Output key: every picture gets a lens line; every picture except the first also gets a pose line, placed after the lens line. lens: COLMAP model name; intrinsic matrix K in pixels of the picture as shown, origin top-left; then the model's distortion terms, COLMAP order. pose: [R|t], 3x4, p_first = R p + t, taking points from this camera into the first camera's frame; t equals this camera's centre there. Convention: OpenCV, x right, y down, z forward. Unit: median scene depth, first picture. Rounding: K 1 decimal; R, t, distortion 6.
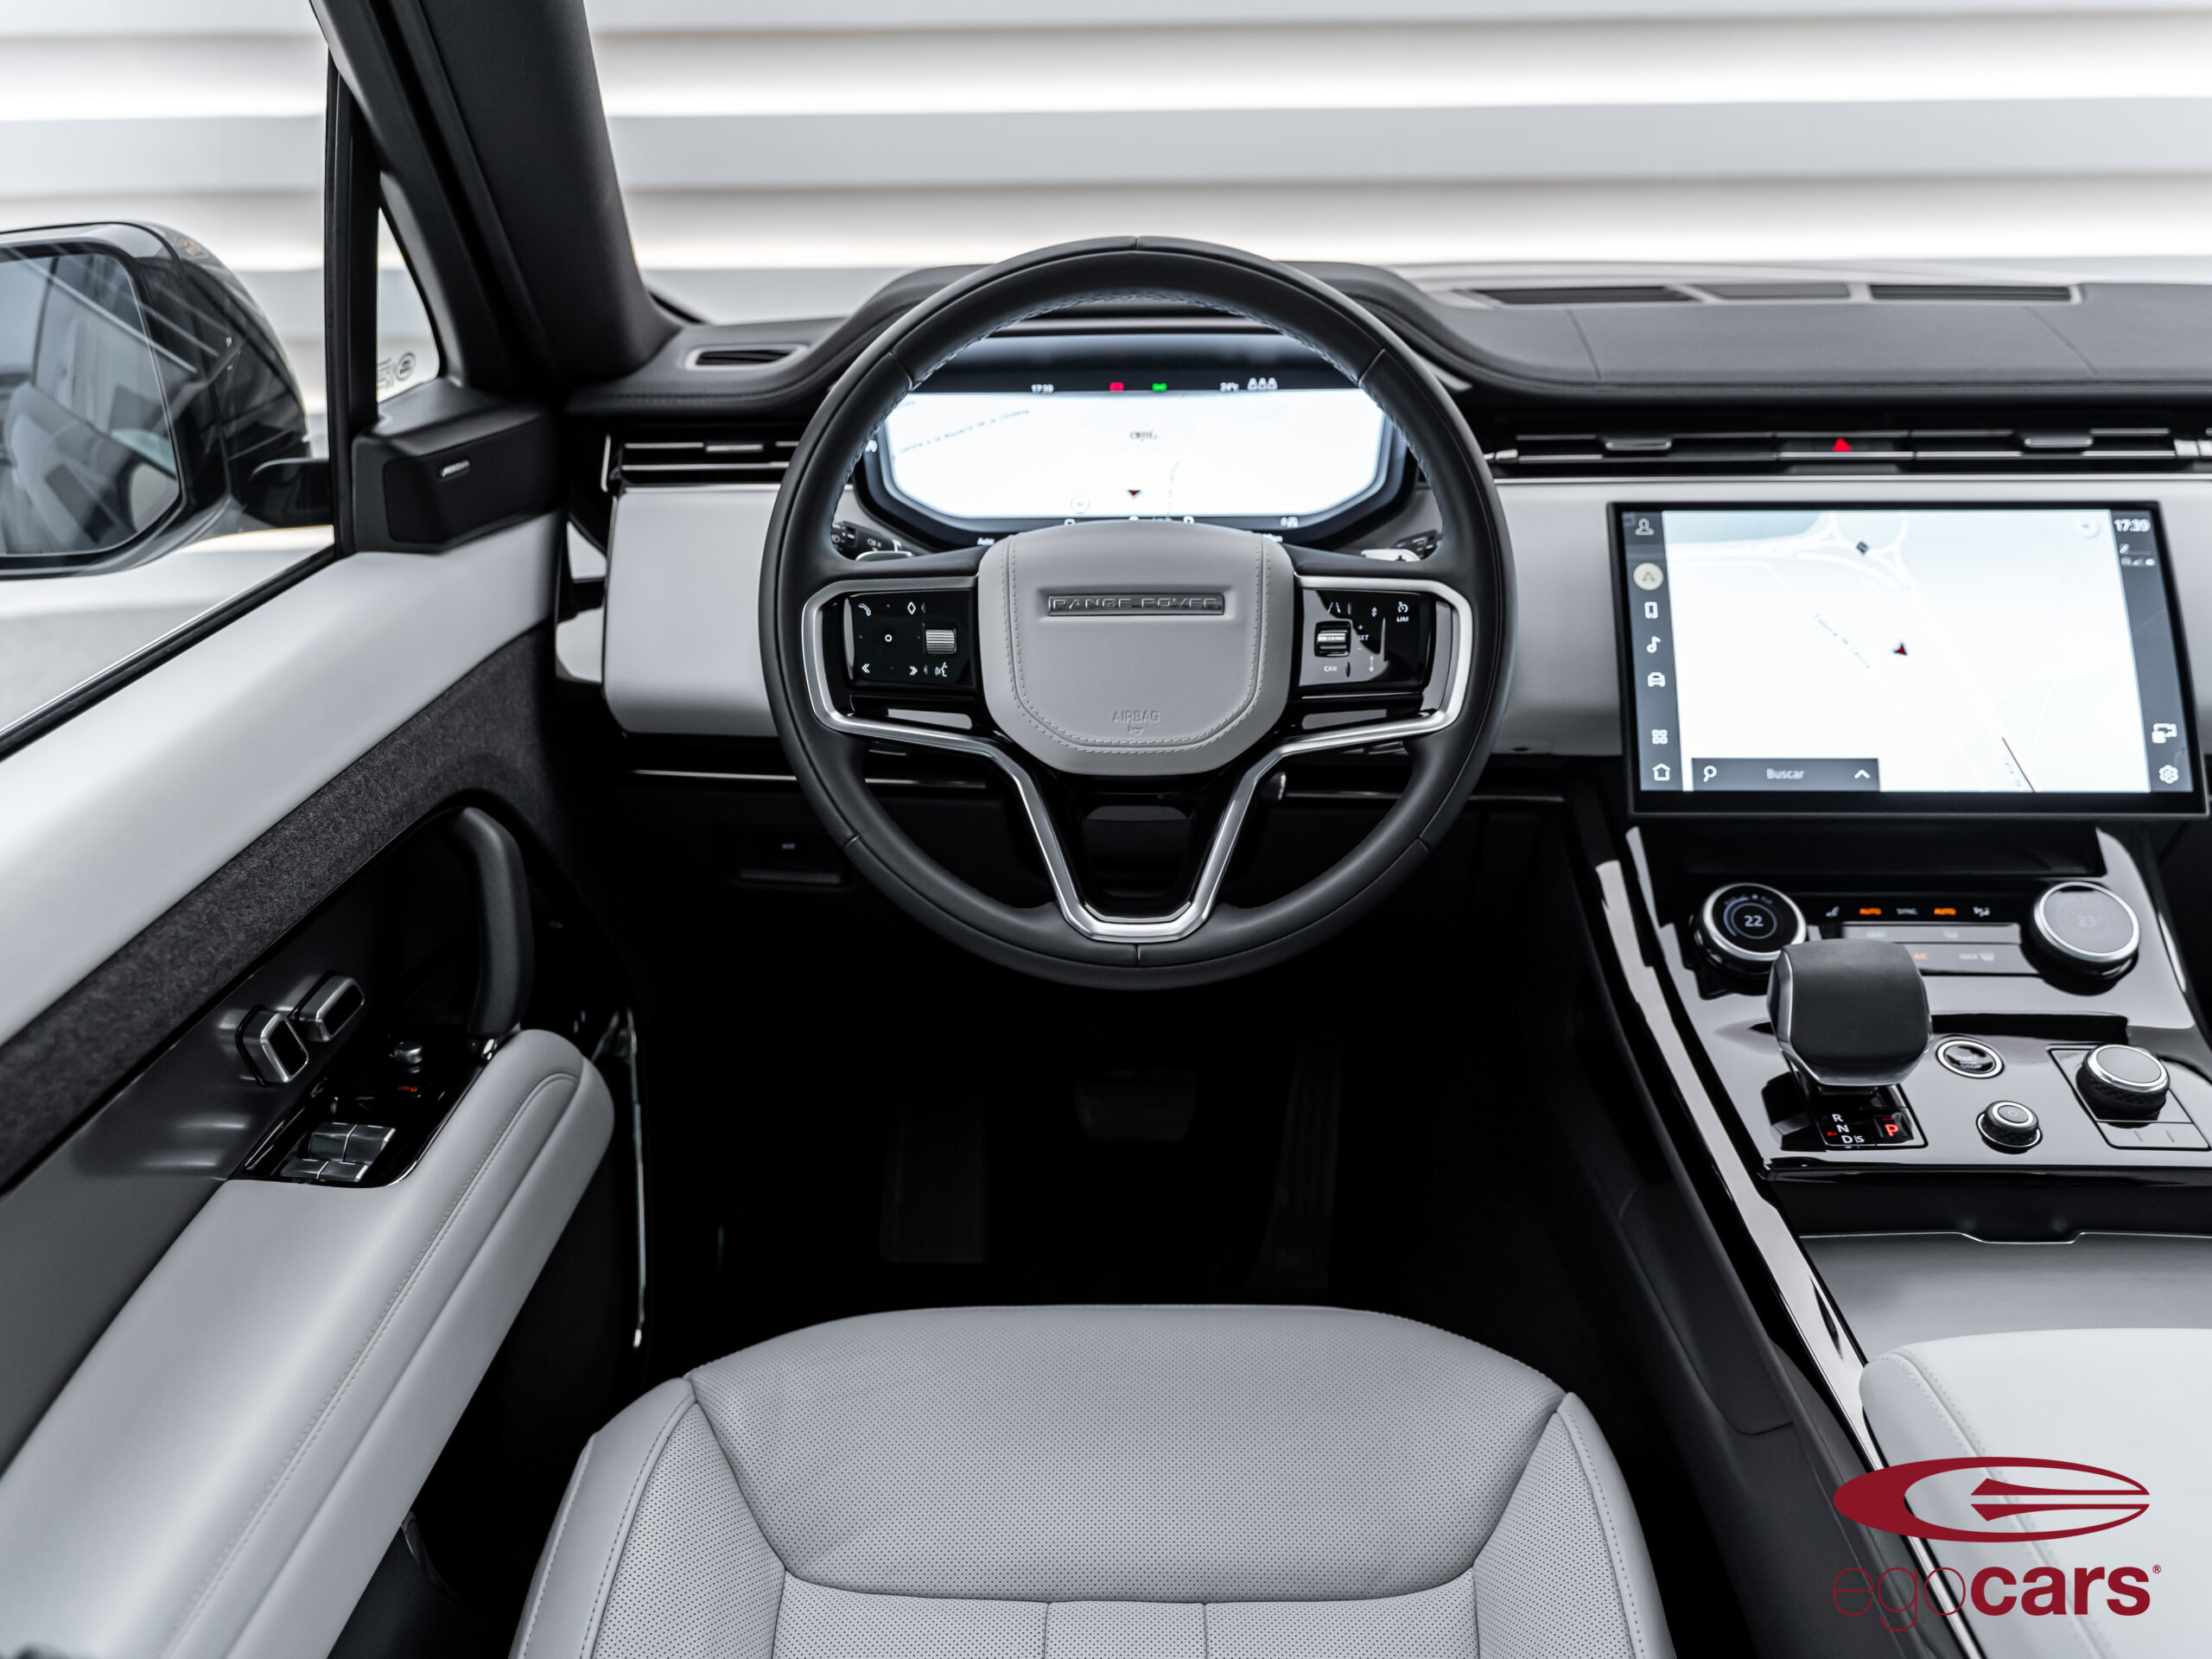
lens RADIAL K [[1995.3, 0, 1170.0], [0, 1995.3, 825.3], [0, 0, 1]] dist [0.046707, -0.098555]
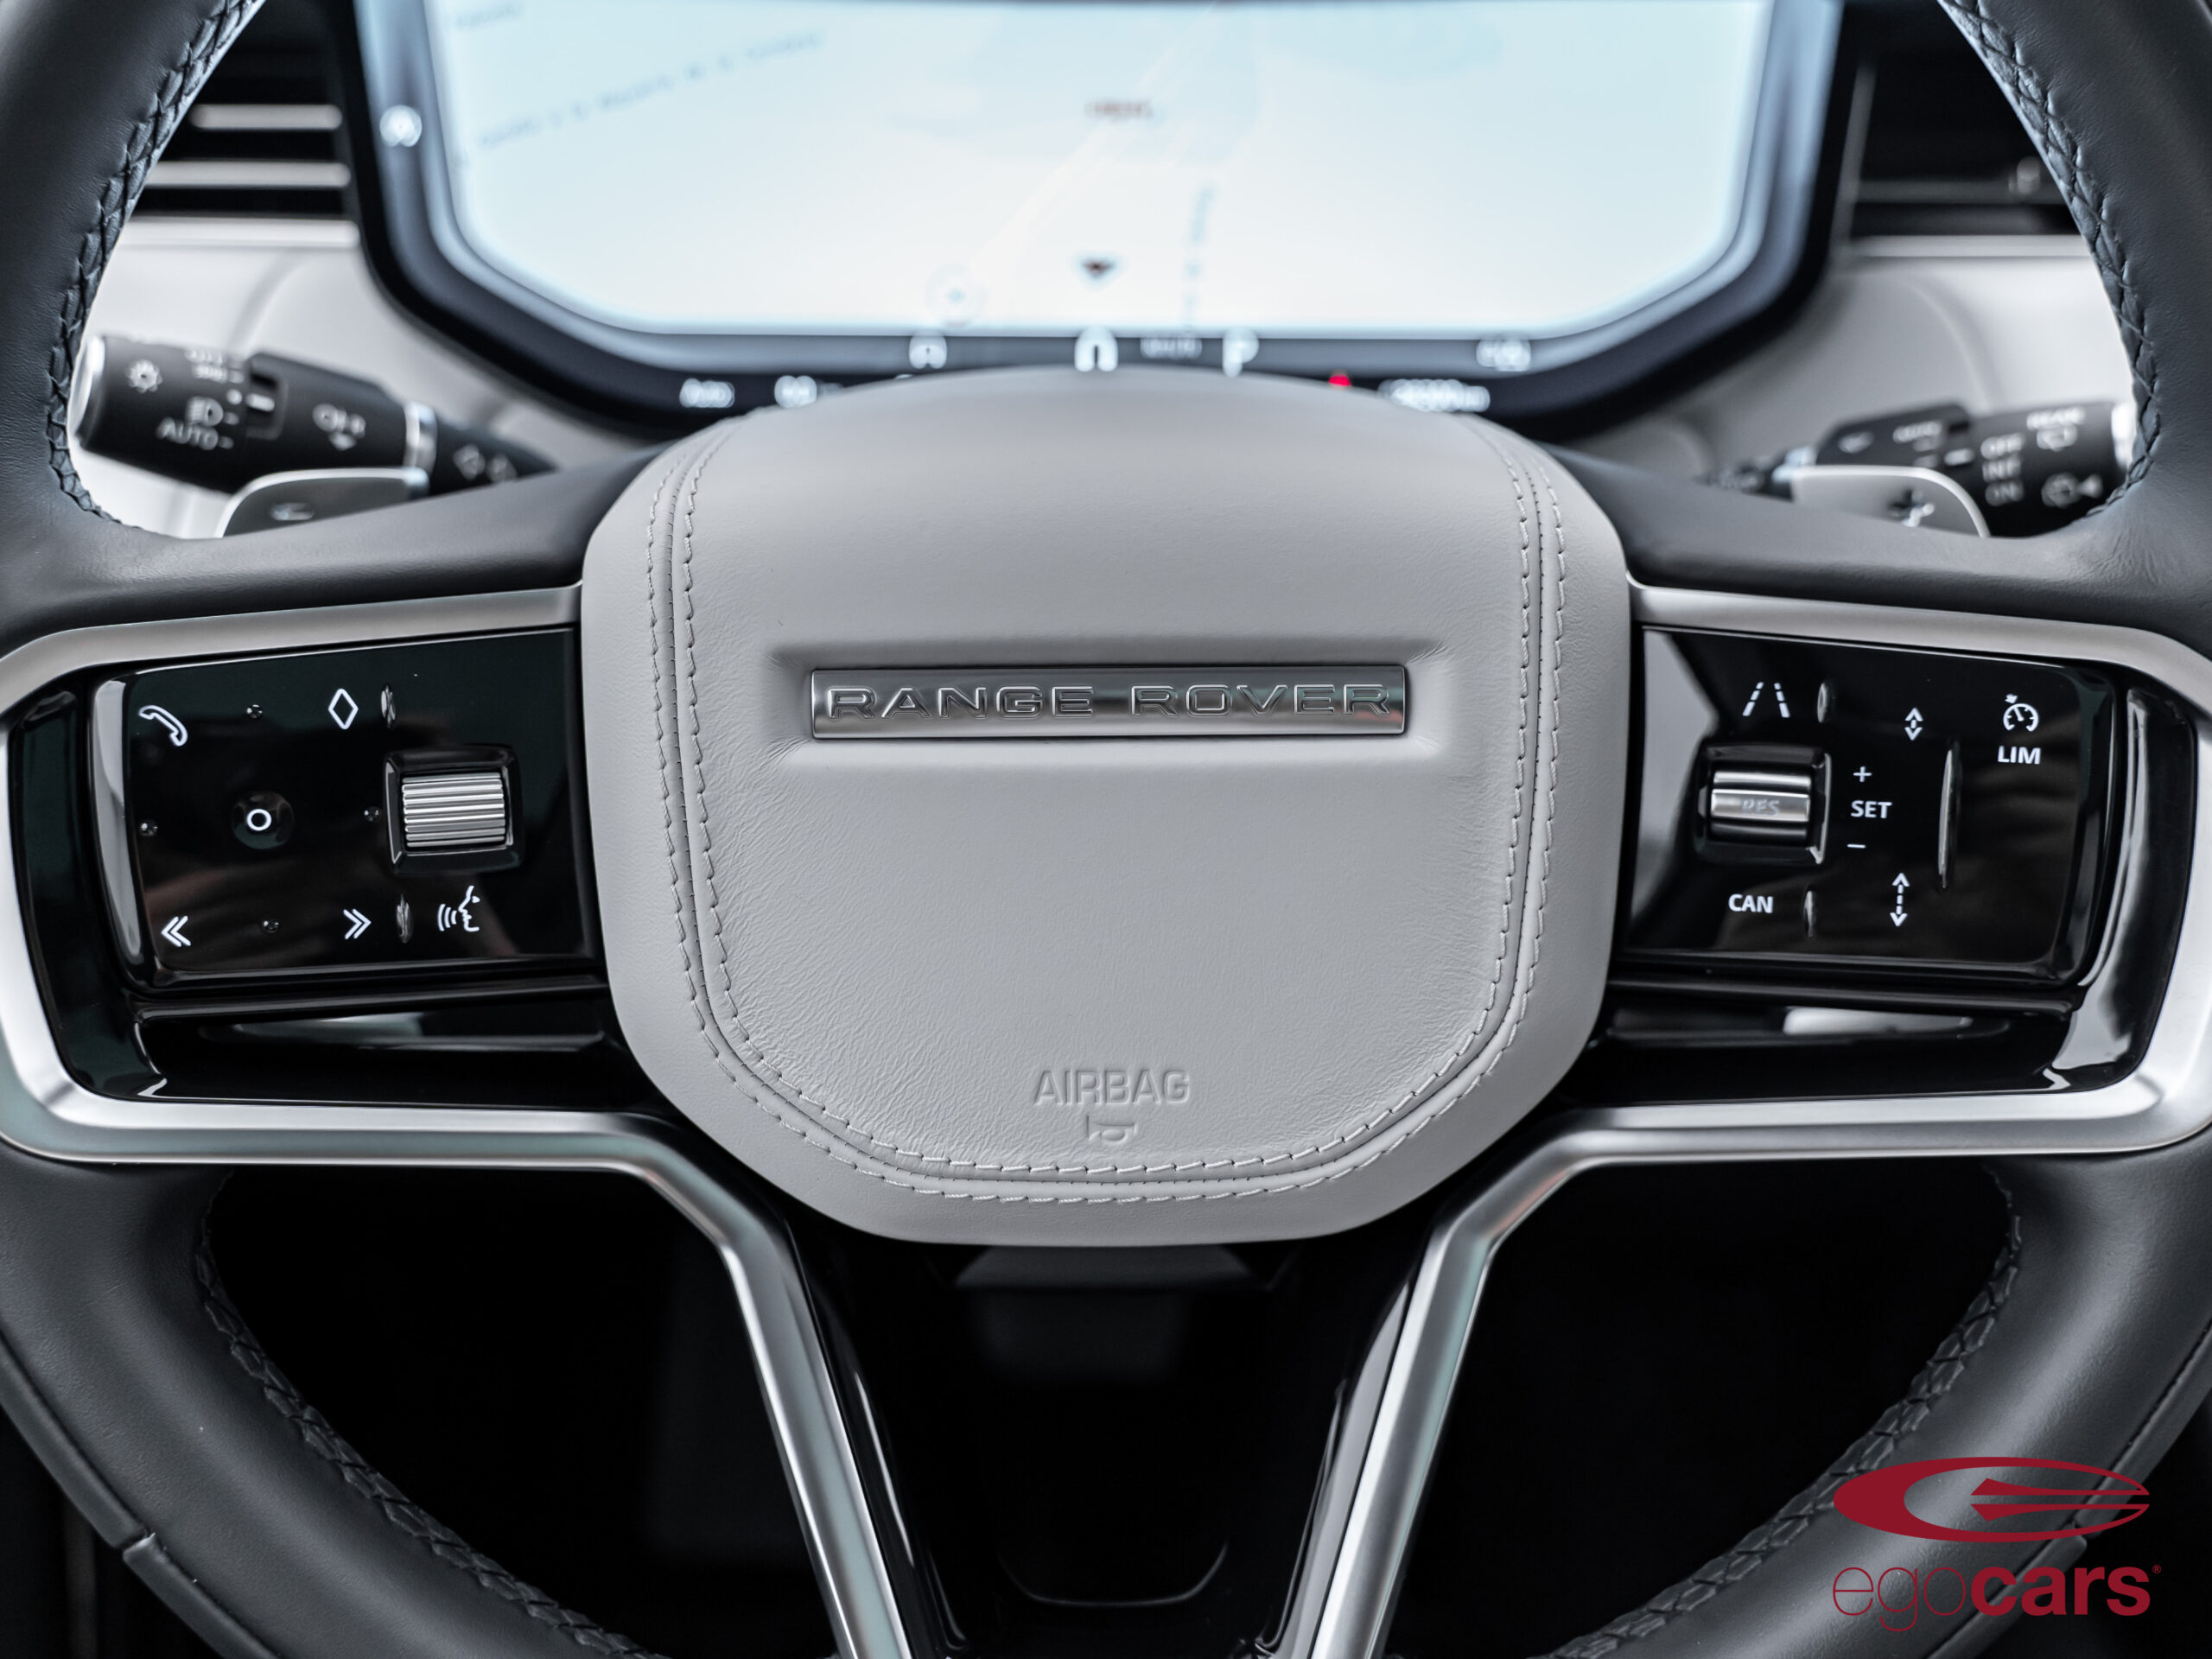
lens RADIAL K [[1995.3, 0, 1170.0], [0, 1995.3, 825.3], [0, 0, 1]] dist [0.046707, -0.098555]
pose [[0.999789, -0.001592, 0.020497, -0.014195], [-0.001197, 0.990799, 0.135339, -0.131663], [-0.020524, -0.135335, 0.990587, 0.702851]]
